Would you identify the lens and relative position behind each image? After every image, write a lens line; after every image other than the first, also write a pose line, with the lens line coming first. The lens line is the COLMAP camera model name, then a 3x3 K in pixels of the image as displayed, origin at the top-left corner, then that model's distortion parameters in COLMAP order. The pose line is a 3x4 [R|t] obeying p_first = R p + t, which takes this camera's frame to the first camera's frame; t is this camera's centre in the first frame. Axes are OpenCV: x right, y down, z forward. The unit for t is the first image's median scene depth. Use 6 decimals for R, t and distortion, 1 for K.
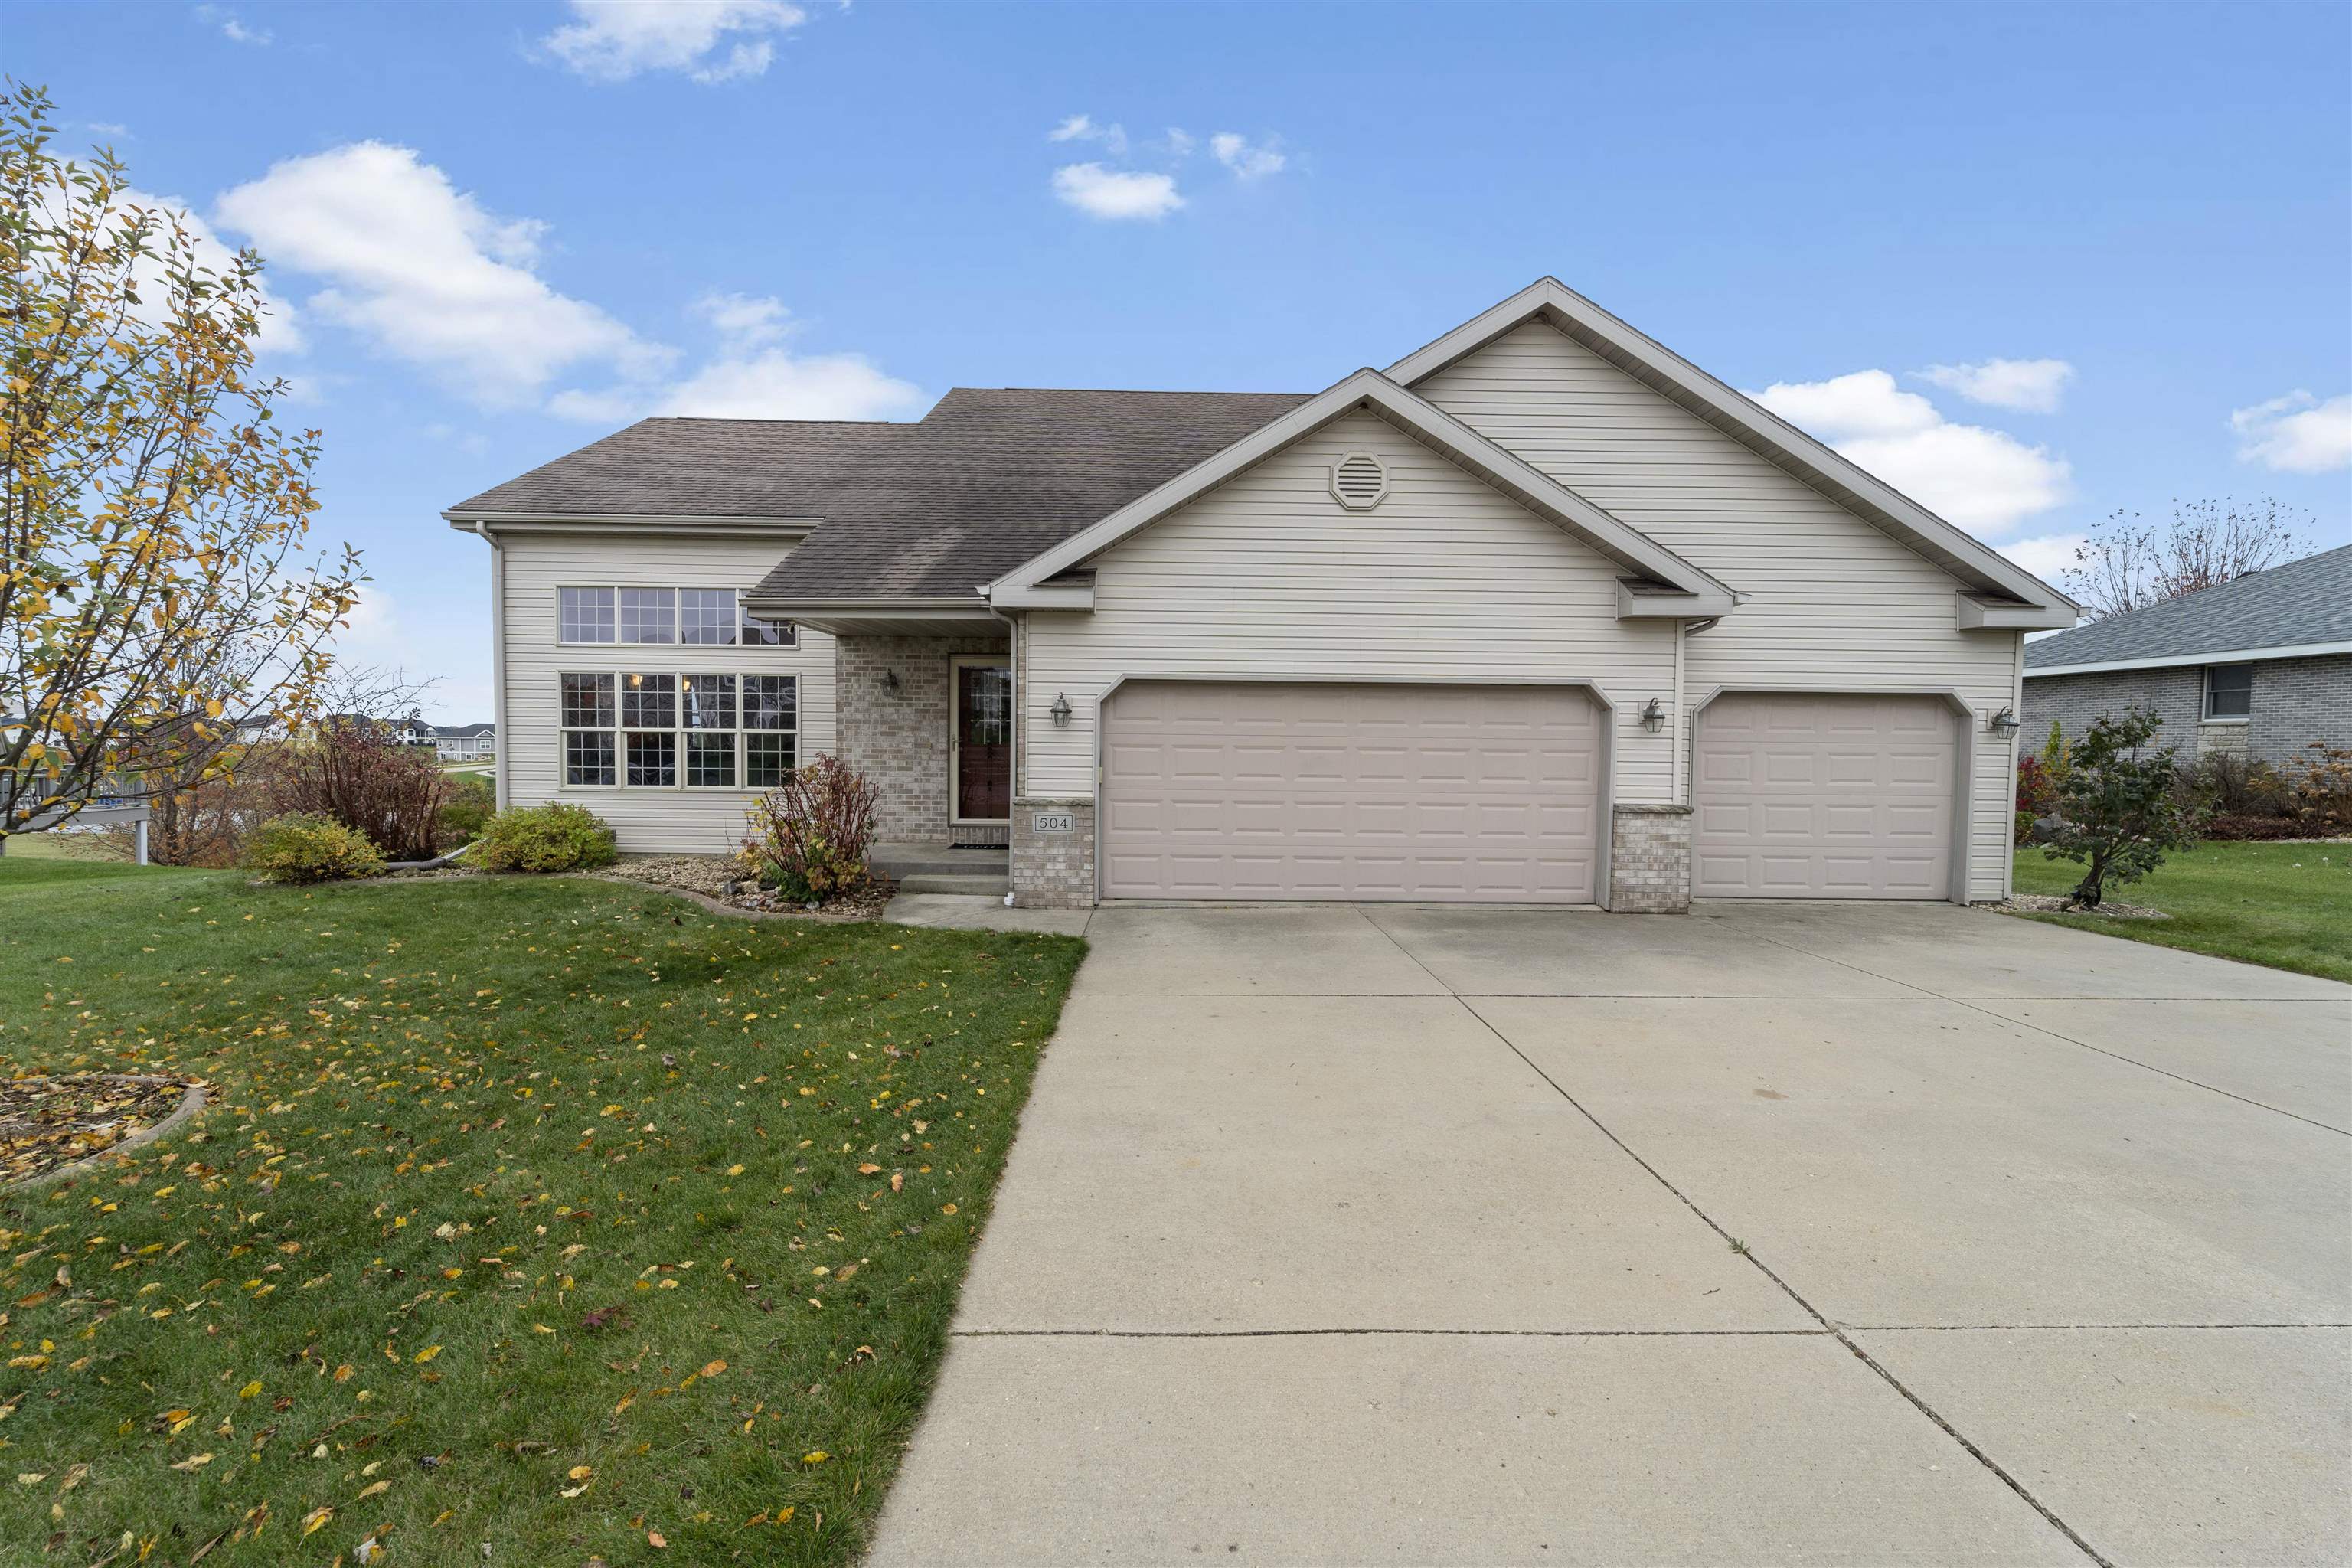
lens RADIAL K [[944.0, 0, 1175.1], [0, 944.0, 756.2], [0, 0, 1]] dist [-0.001936, -0.000689]
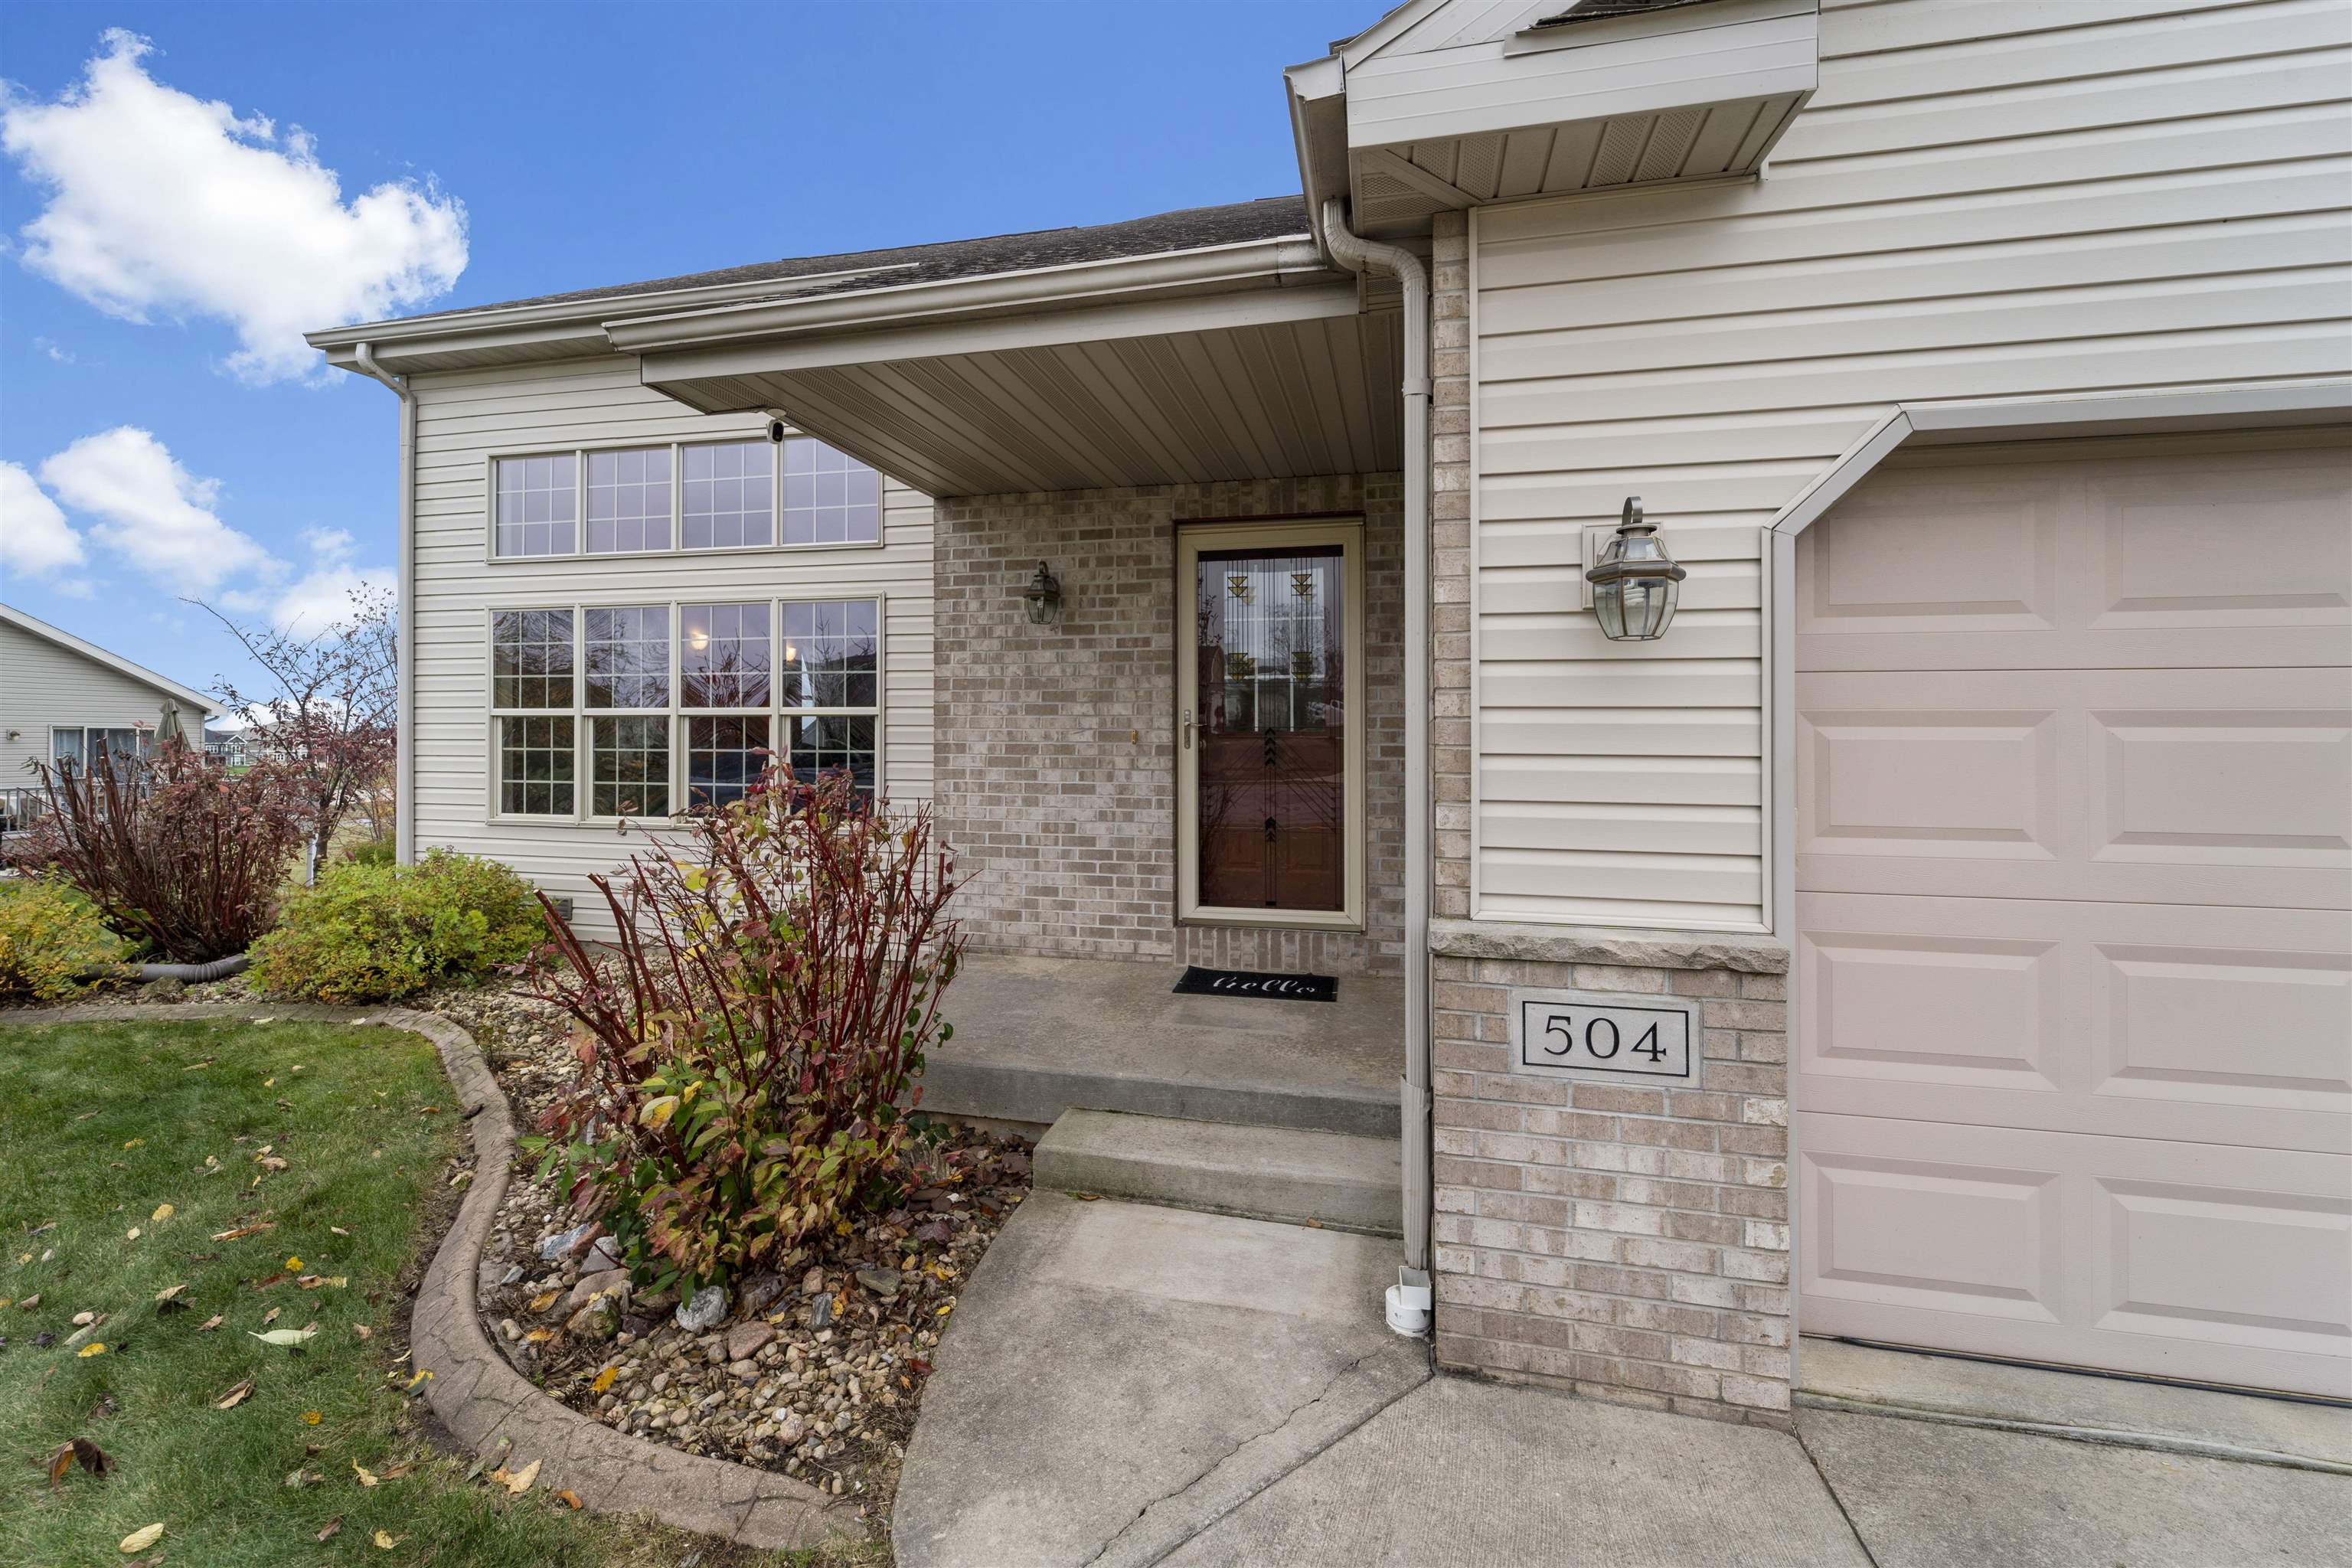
lens RADIAL K [[944.0, 0, 1175.1], [0, 944.0, 756.2], [0, 0, 1]] dist [-0.001936, -0.000689]
pose [[0.973541, -0.003617, -0.228484, -0.142376], [0.003683, 0.999993, -0.000141, -0.001712], [0.228483, -0.000705, 0.973548, 0.584290]]
